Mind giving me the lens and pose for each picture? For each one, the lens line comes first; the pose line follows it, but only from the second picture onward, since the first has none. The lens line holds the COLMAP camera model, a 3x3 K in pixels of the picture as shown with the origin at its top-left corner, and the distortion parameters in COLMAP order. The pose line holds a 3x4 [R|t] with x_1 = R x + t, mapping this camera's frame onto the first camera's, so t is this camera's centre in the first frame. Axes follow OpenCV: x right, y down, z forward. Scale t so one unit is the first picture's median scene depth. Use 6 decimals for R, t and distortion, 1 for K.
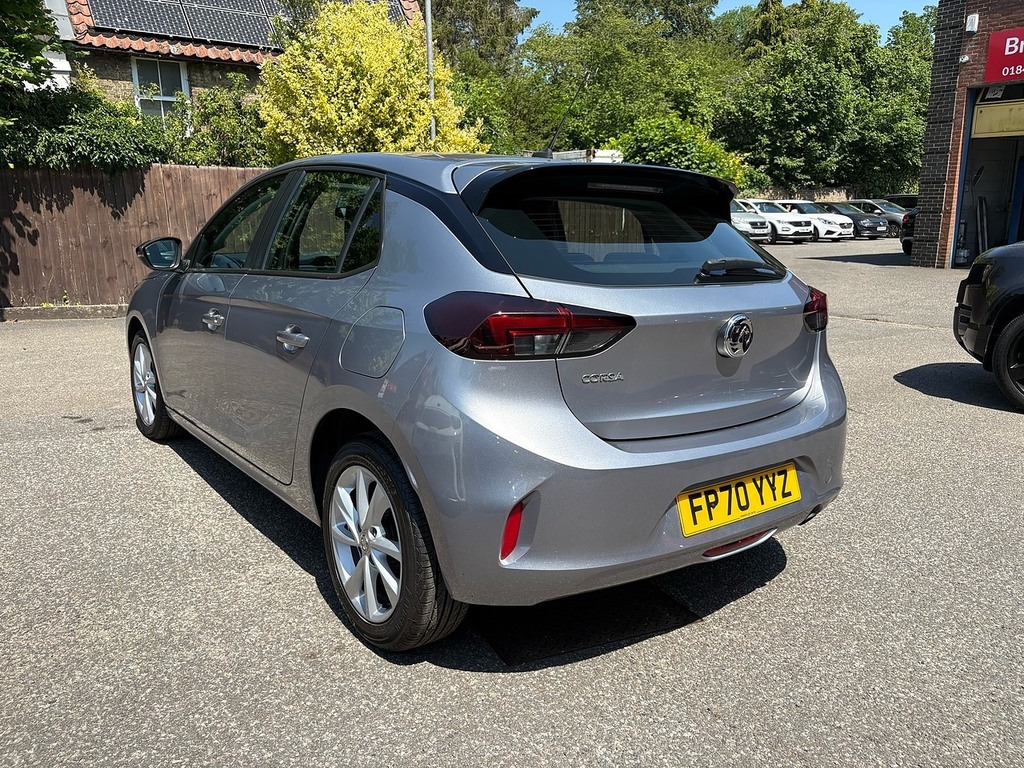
lens RADIAL K [[782.9, 0, 497.5], [0, 782.9, 363.1], [0, 0, 1]] dist [0.060757, -0.075354]
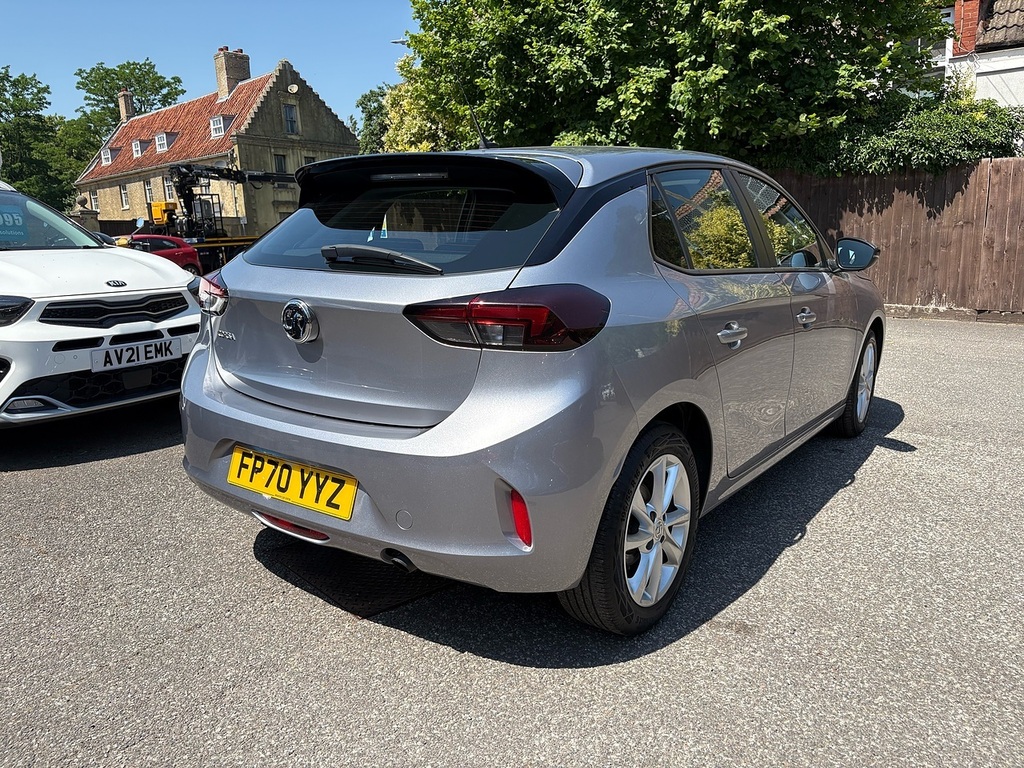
lens RADIAL K [[748.7, 0, 512.0], [0, 748.7, 384.0], [0, 0, 1]] dist [0.054097, -0.001656]
pose [[0.325579, 0.185715, -0.927097, 0.288065], [-0.164353, 0.976710, 0.137936, -0.028274], [0.931121, 0.107462, 0.348519, 0.212250]]
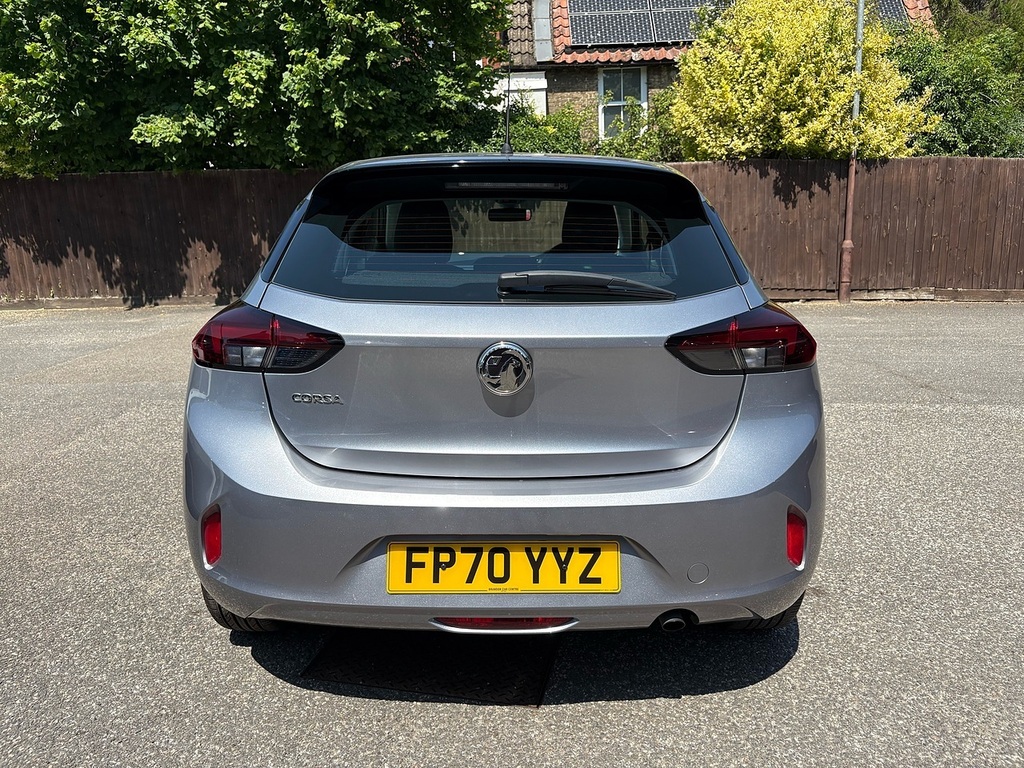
lens RADIAL K [[774.2, 0, 528.6], [0, 774.2, 389.7], [0, 0, 1]] dist [0.006913, -0.005704]
pose [[0.802498, 0.111173, -0.586207, 0.176786], [-0.085831, 0.993779, 0.070968, -0.014650], [0.590449, -0.006637, 0.807047, 0.090100]]
